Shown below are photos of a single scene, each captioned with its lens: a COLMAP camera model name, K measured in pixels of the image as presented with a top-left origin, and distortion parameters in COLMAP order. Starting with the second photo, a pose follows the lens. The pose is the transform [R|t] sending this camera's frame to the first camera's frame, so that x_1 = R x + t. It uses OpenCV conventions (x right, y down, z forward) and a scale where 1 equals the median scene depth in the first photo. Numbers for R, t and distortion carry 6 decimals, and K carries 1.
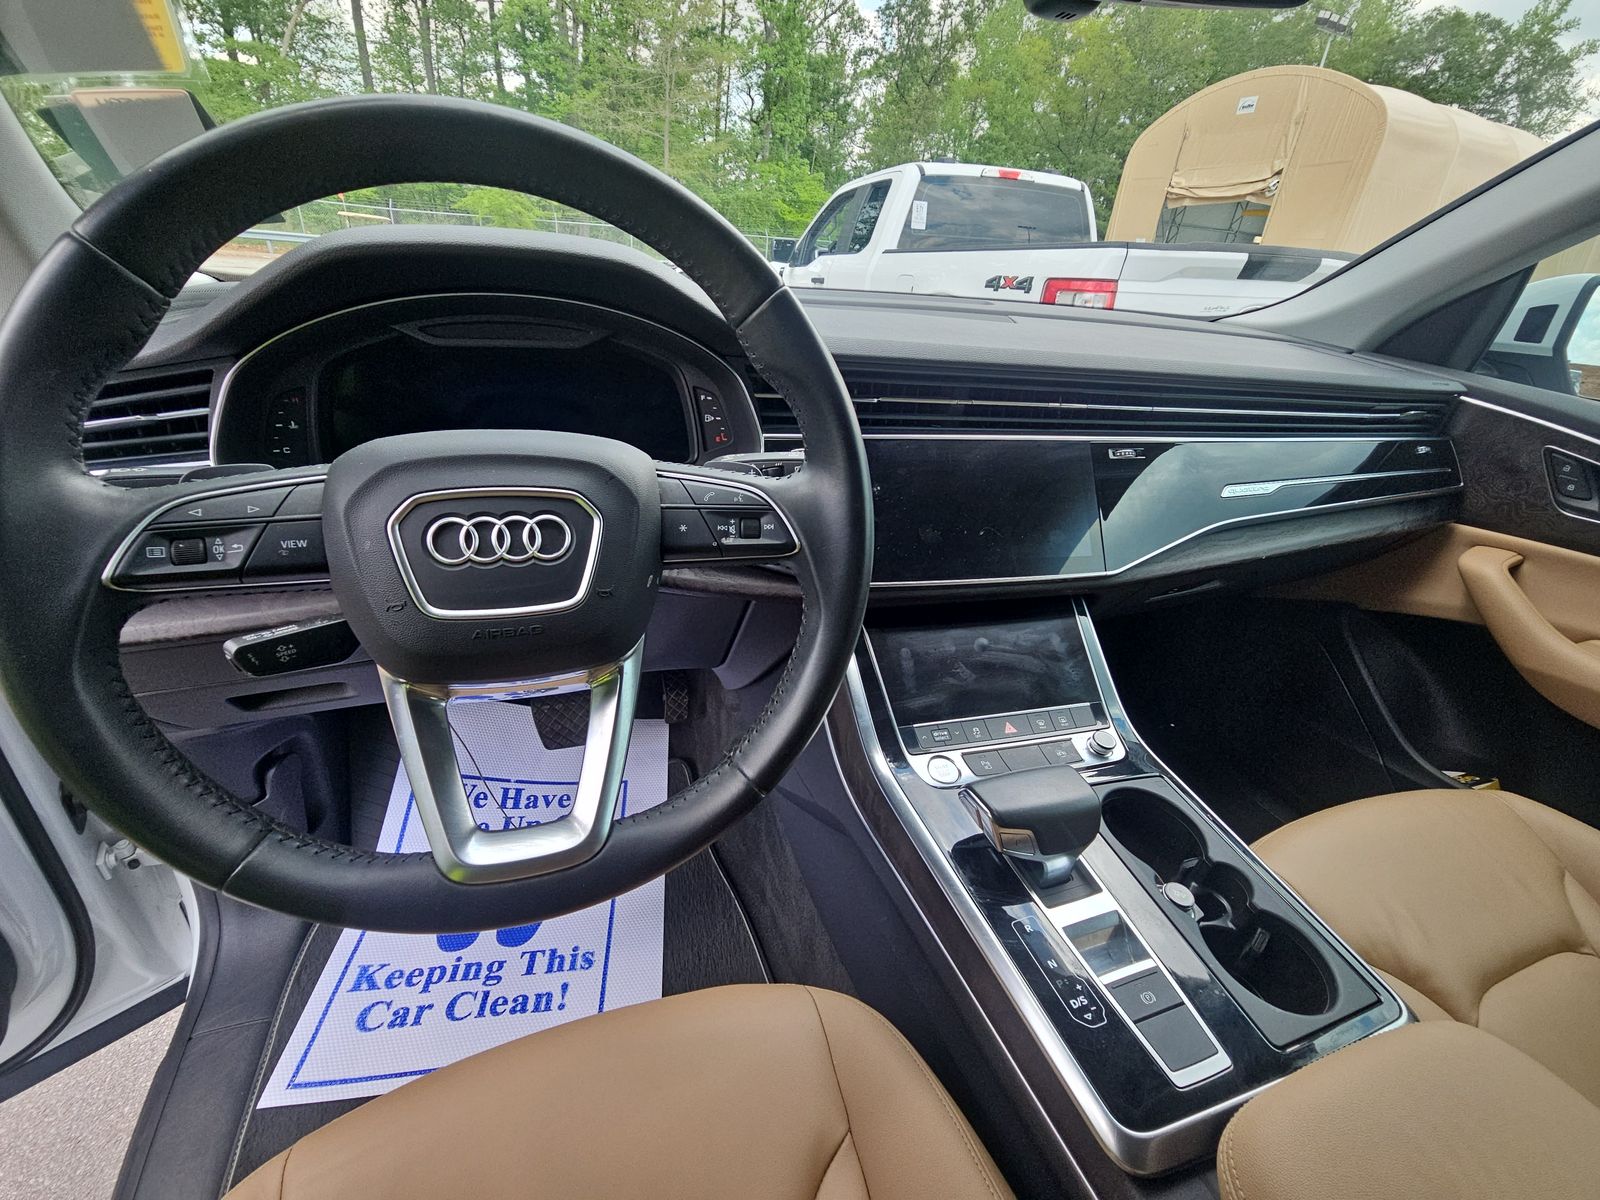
lens RADIAL K [[646.1, 0, 793.8], [0, 646.1, 603.2], [0, 0, 1]] dist [-0.006344, -0.000789]
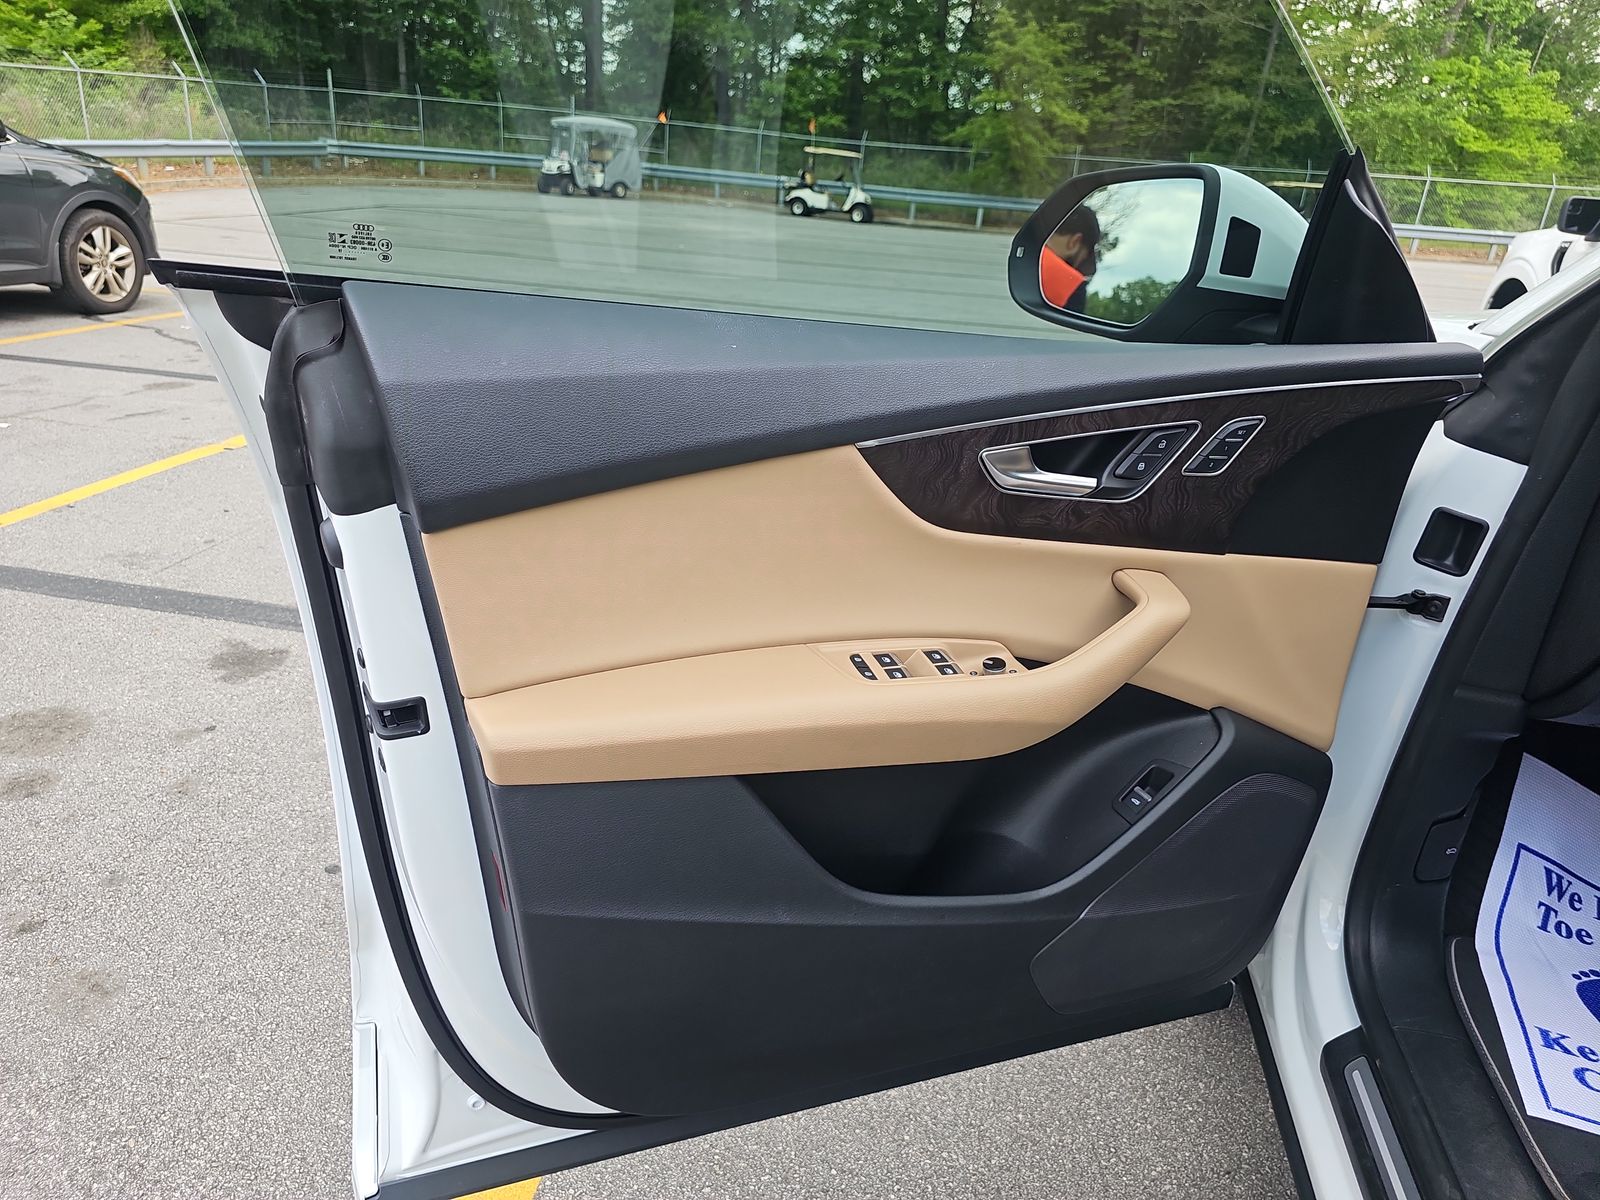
lens RADIAL K [[1072.8, 0, 803.8], [0, 1072.8, 607.2], [0, 0, 1]] dist [0.001958, -0.007759]
pose [[0.874059, 0.179090, -0.451606, -1.615383], [-0.237630, 0.968386, -0.075895, 0.563454], [0.423737, 0.173652, 0.888984, -1.436580]]
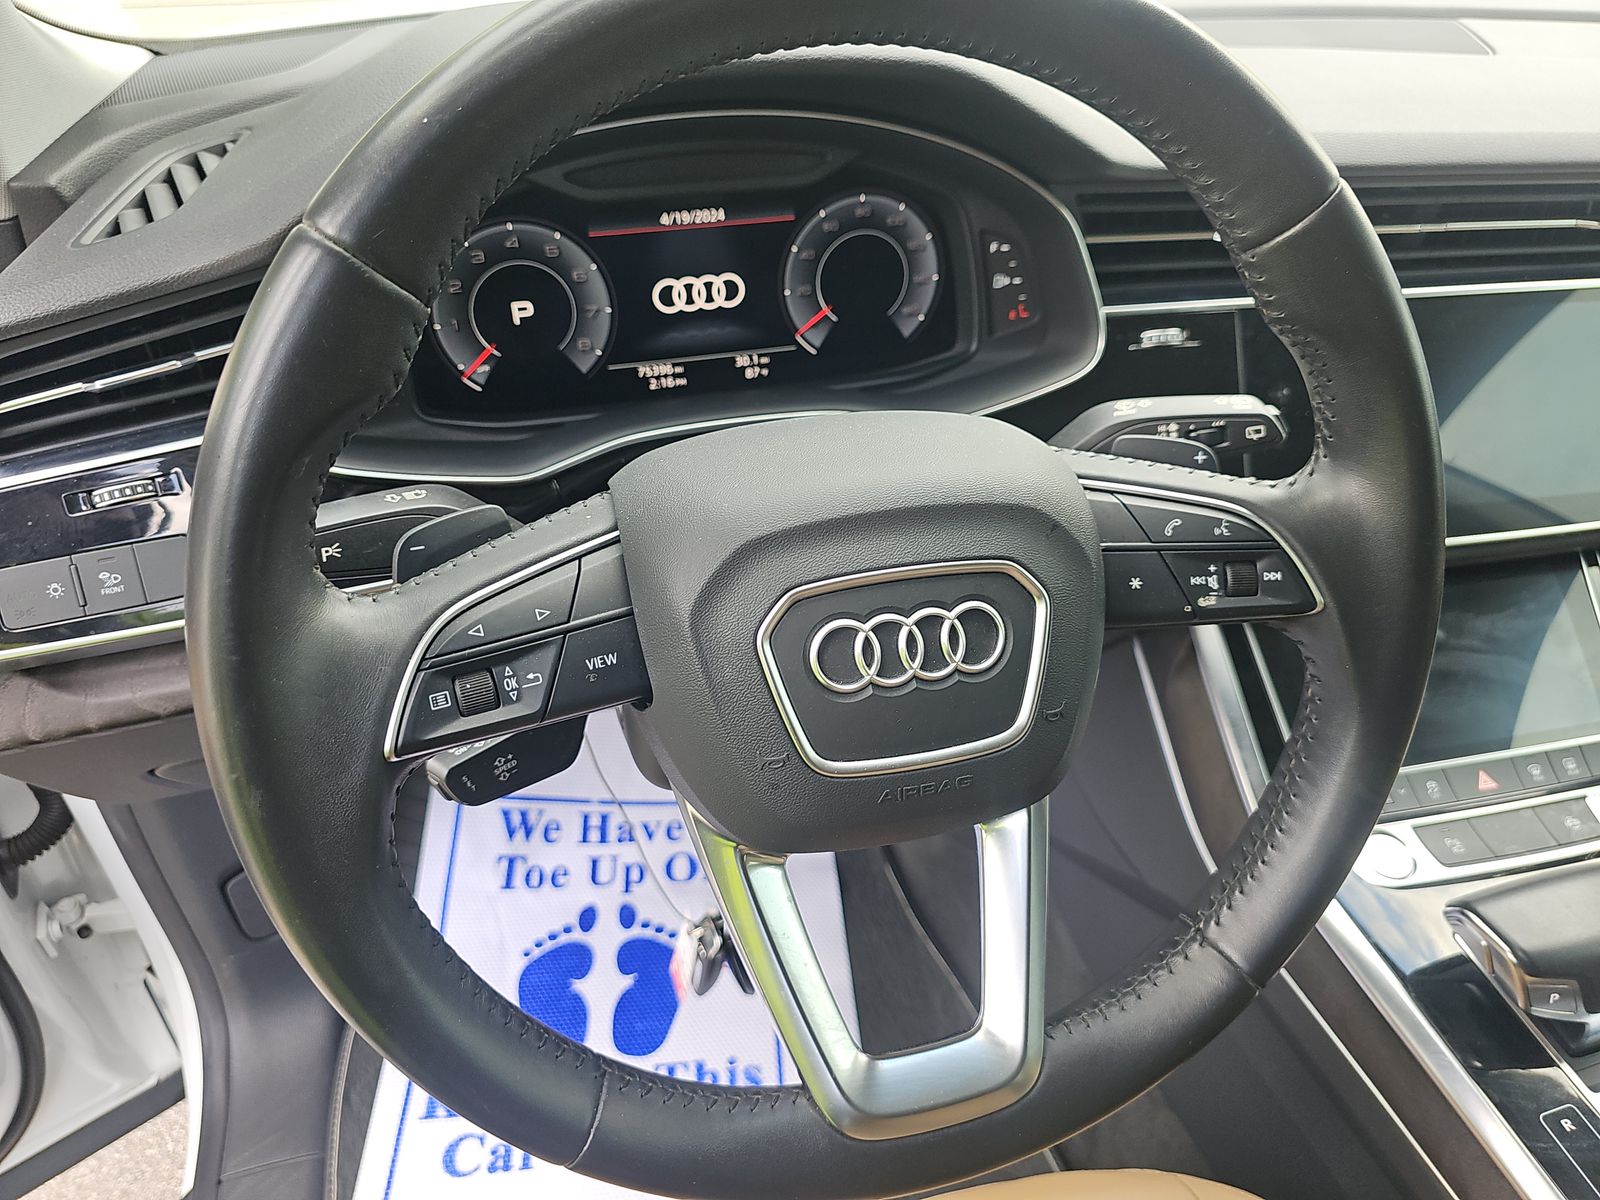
lens RADIAL K [[1072.8, 0, 811.2], [0, 1072.8, 599.5], [0, 0, 1]] dist [0.001958, -0.007759]
pose [[0.997172, -0.011912, -0.074203, -0.282436], [0.023528, 0.987206, 0.157706, -0.188970], [0.071375, -0.159006, 0.984694, -0.030747]]
